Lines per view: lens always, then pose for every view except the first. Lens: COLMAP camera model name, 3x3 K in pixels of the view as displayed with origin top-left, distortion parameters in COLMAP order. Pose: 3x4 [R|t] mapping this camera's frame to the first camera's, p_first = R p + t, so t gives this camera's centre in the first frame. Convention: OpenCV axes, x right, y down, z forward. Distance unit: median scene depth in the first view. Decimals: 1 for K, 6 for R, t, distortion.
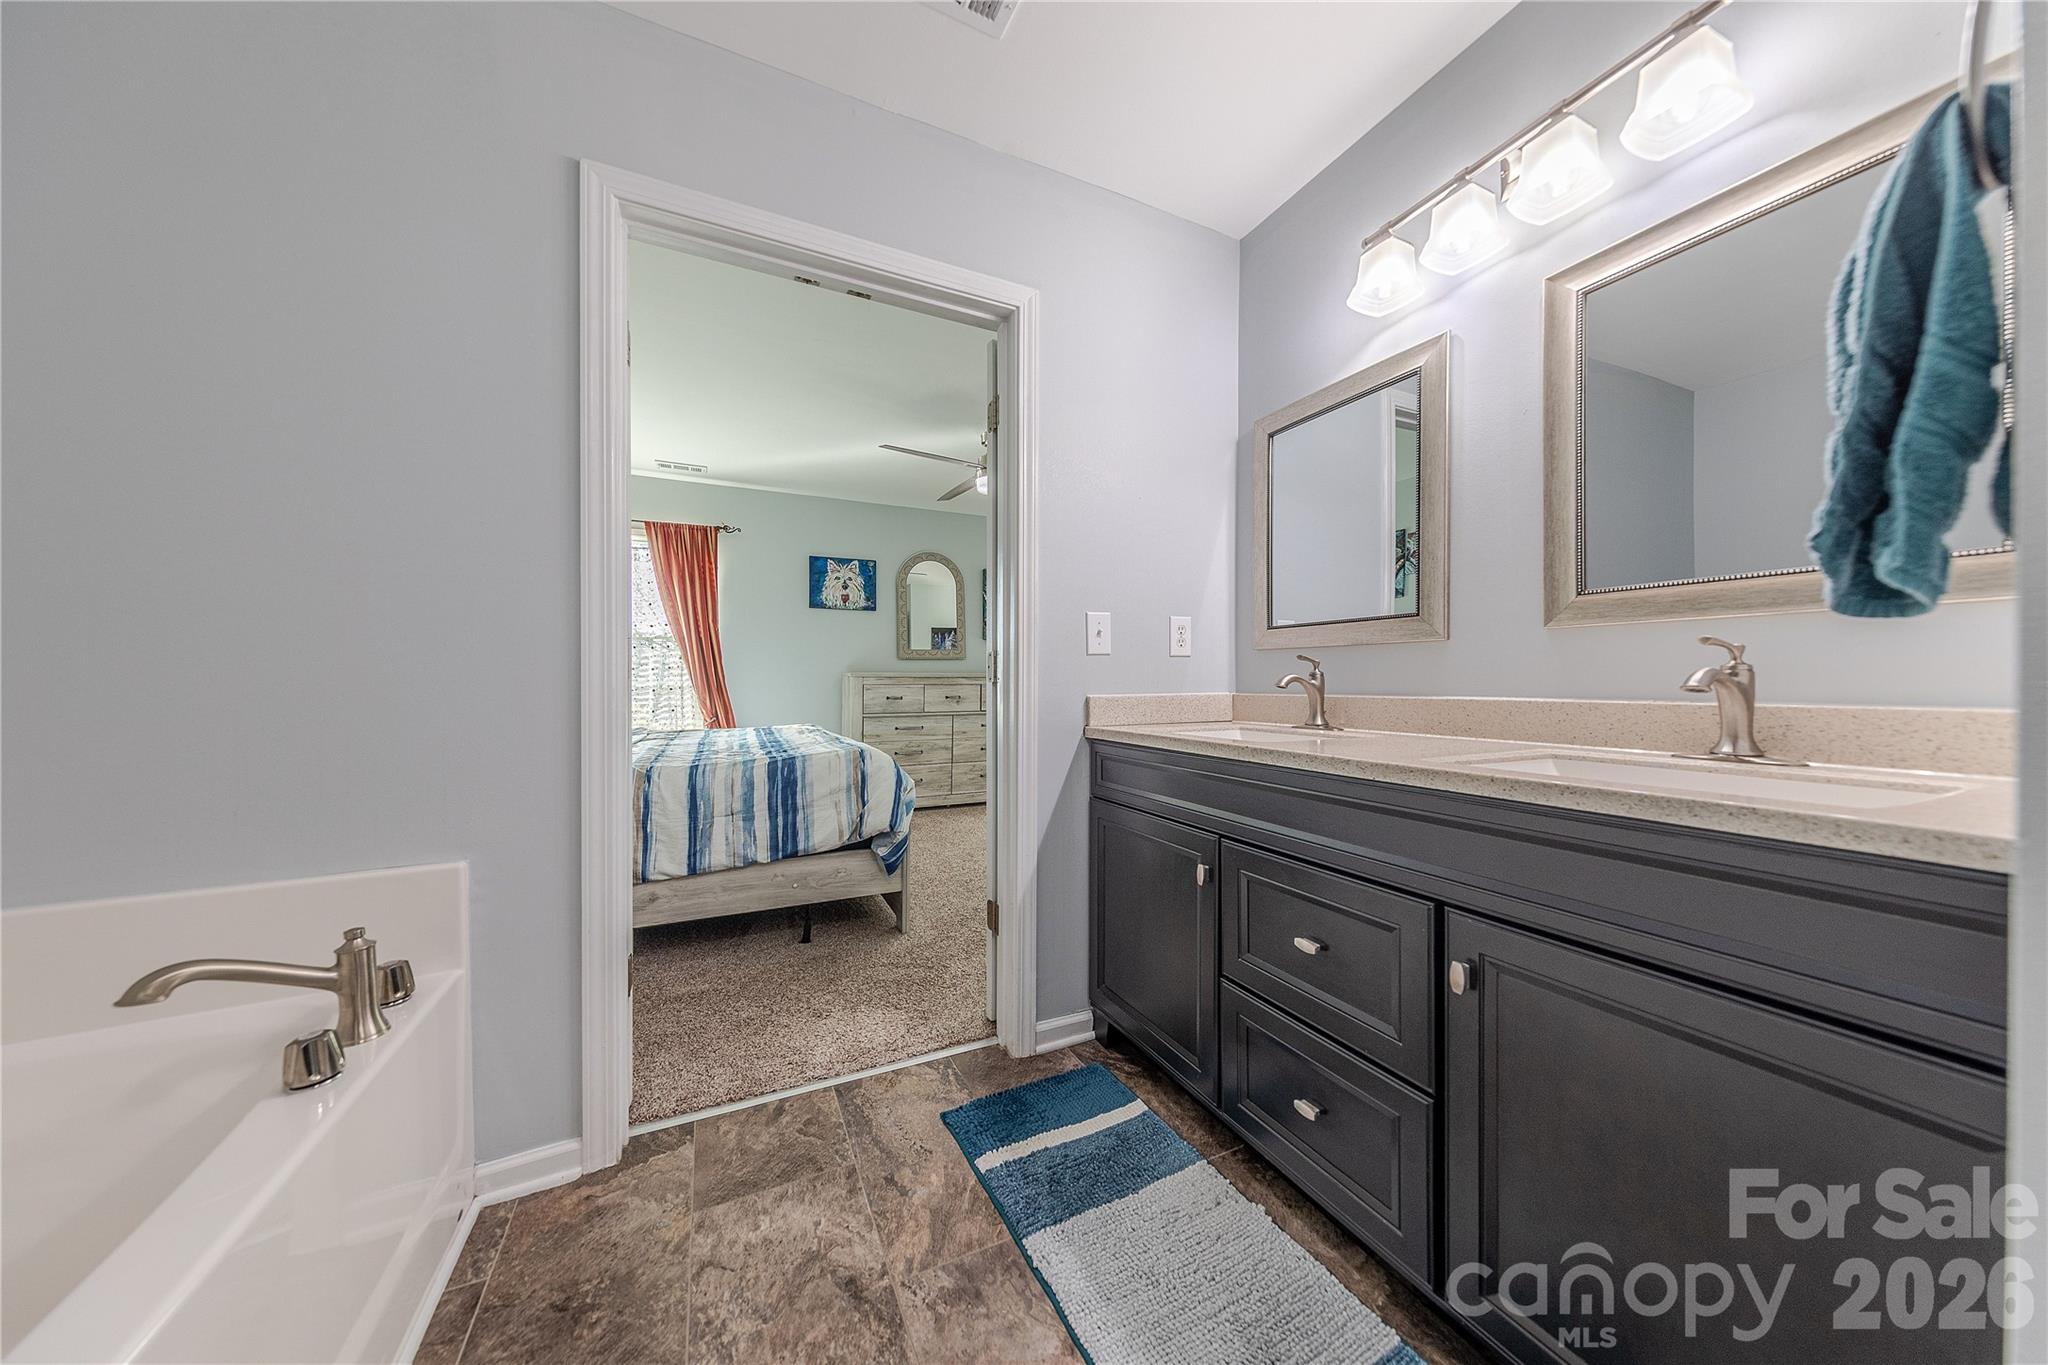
lens RADIAL K [[657.0, 0, 1019.2], [0, 657.0, 671.6], [0, 0, 1]] dist [-0.002375, -0.000057]
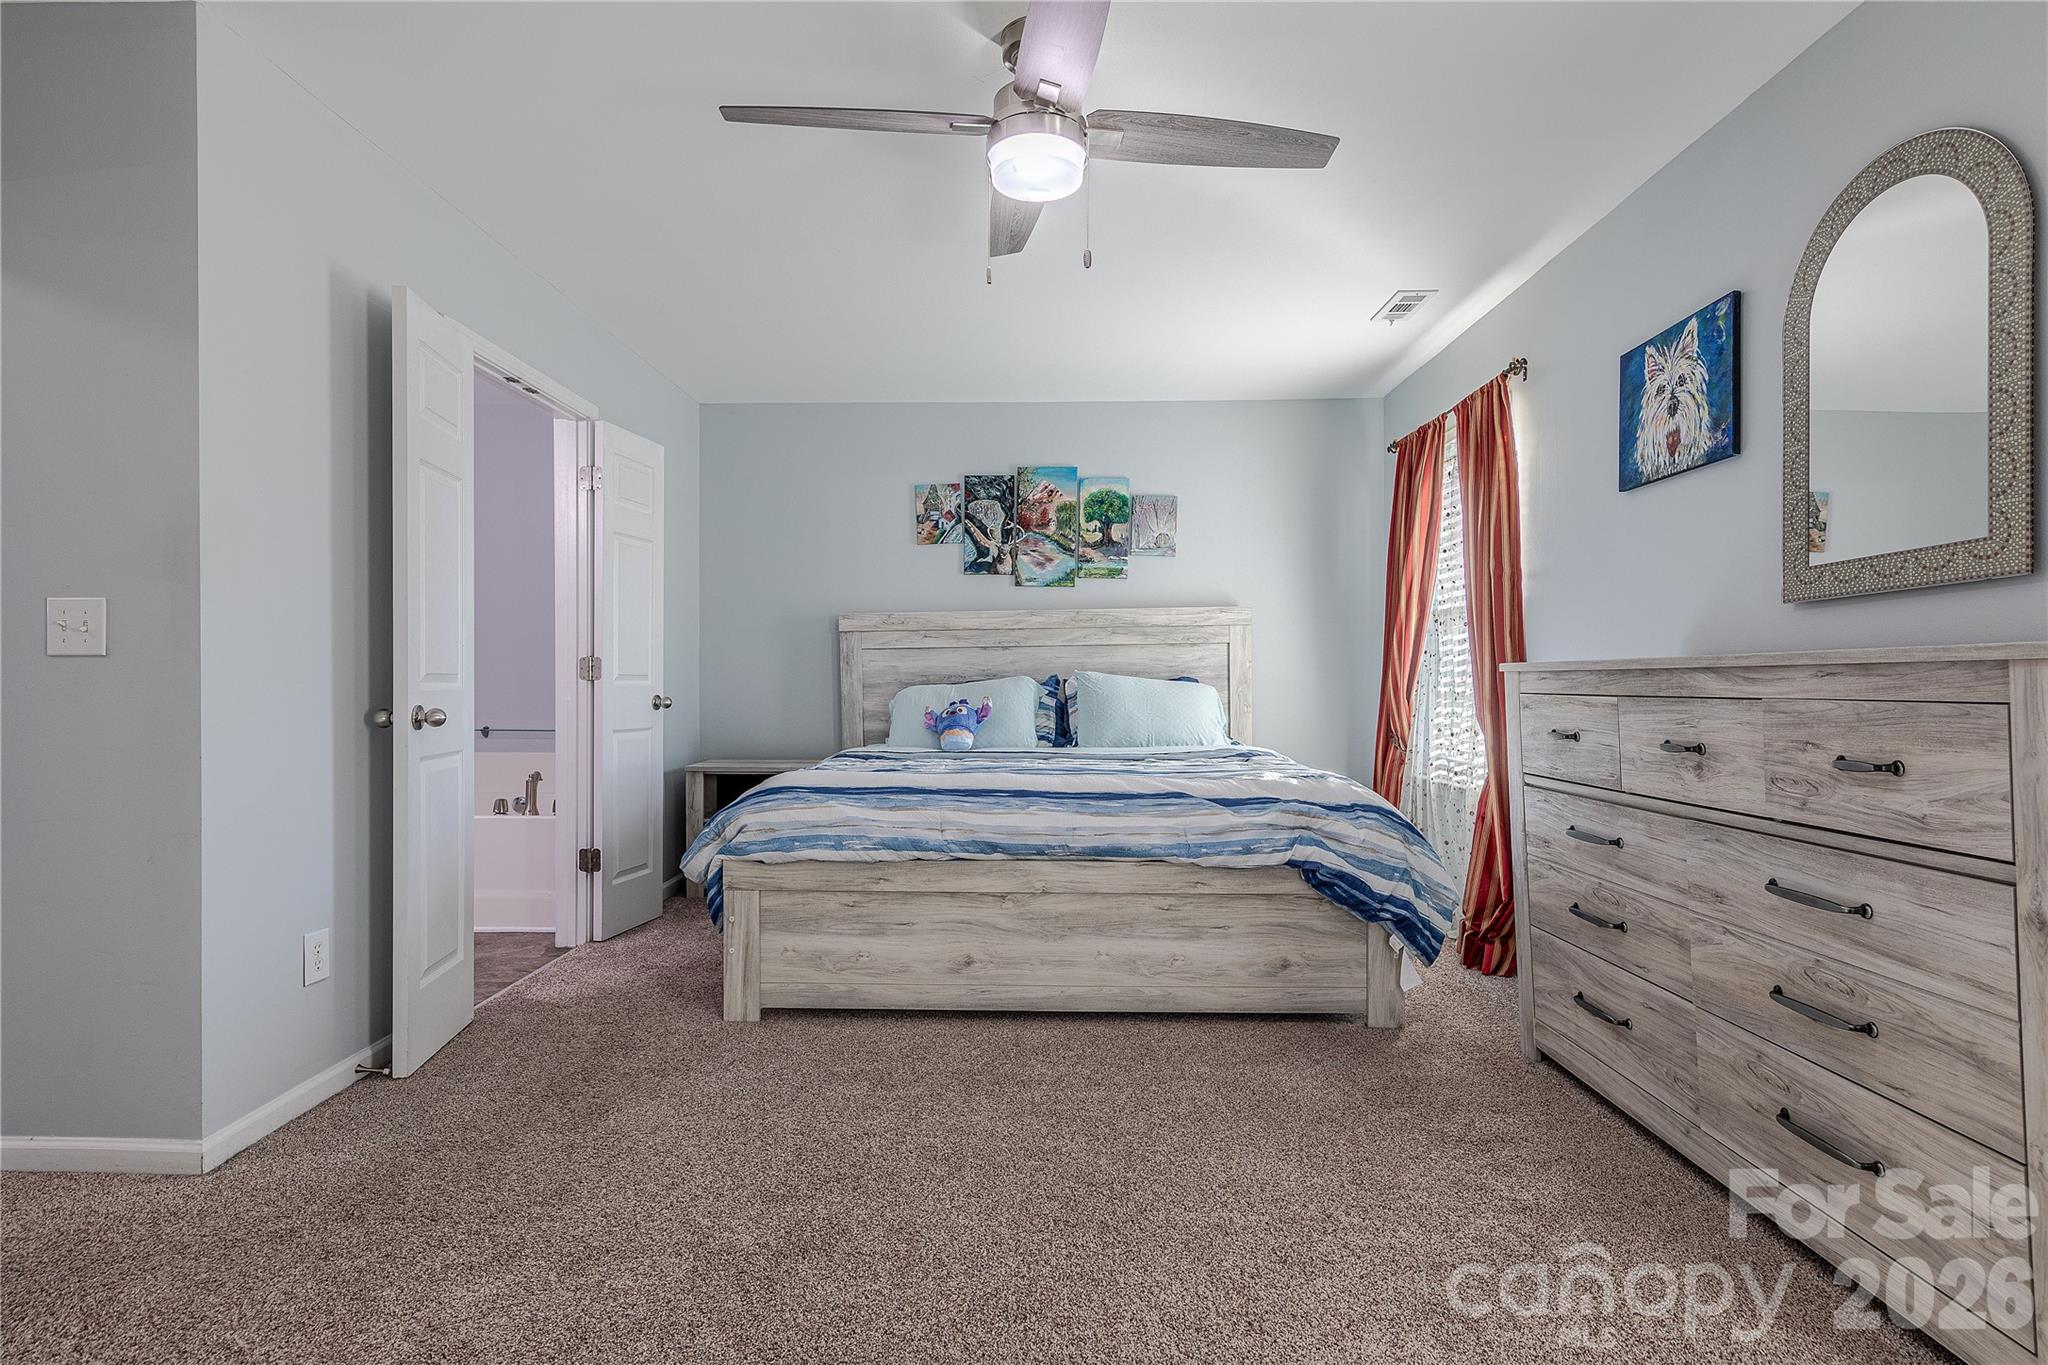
lens RADIAL K [[1009.3, 0, 1013.8], [0, 1009.3, 683.3], [0, 0, 1]] dist [0.003034, 0.000229]
pose [[-0.448497, 0.003262, -0.893779, 0.388443], [0.012061, 0.999924, -0.002402, 0.012409], [0.893703, -0.011857, -0.448502, 0.996073]]
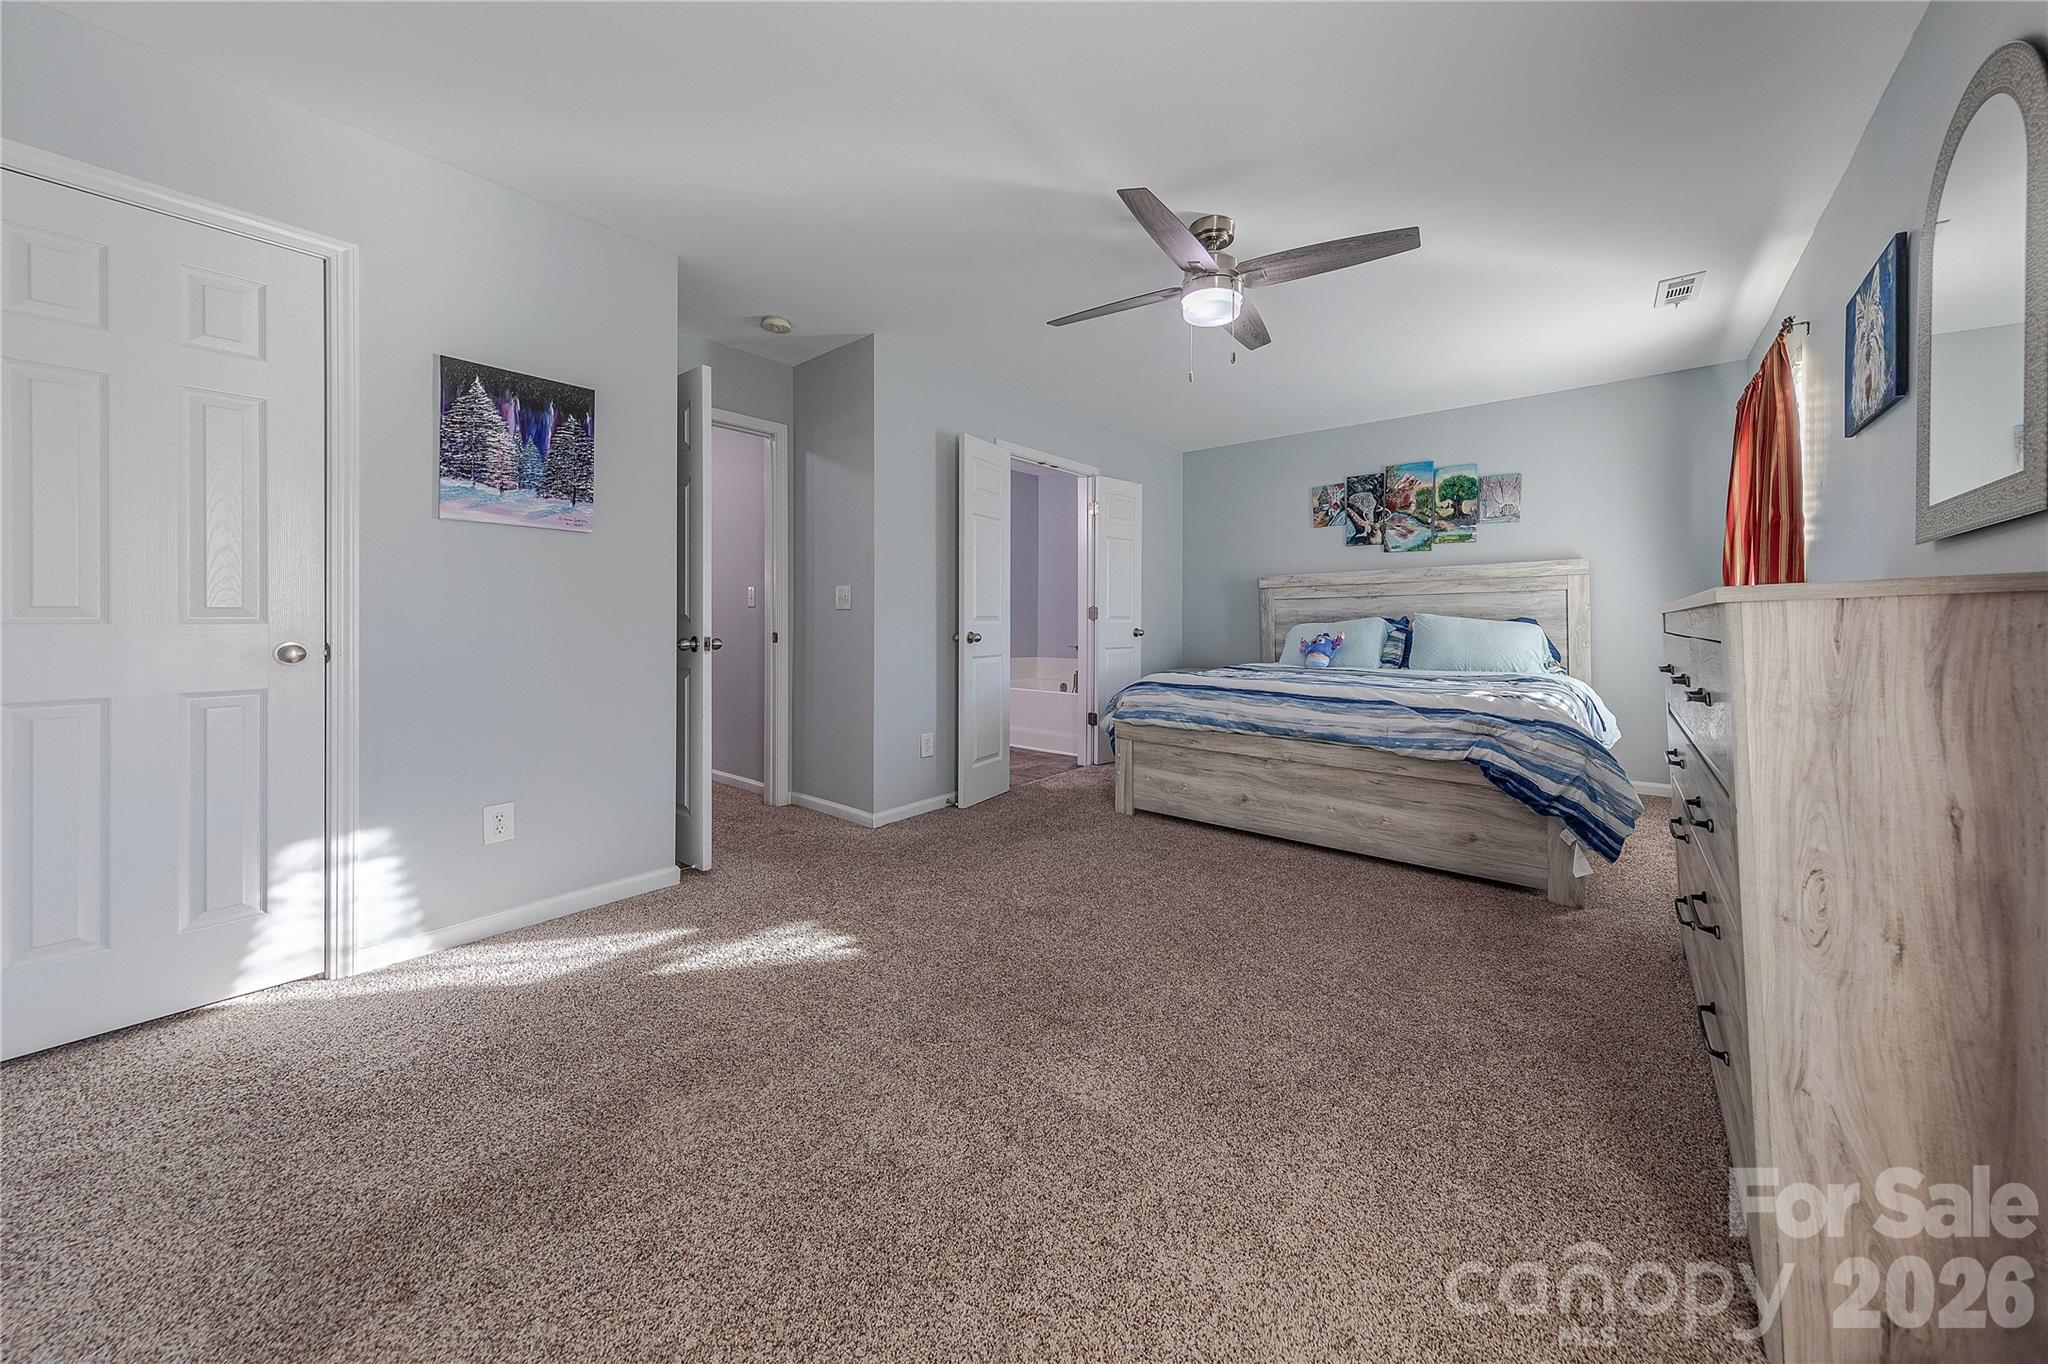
lens RADIAL K [[688.7, 0, 1085.2], [0, 688.7, 617.9], [0, 0, 1]] dist [0.006509, -0.001444]
pose [[-0.882369, -0.001967, -0.470554, 0.295146], [0.004811, 0.999901, -0.013201, 0.014619], [0.470533, -0.013912, -0.882273, 1.210088]]
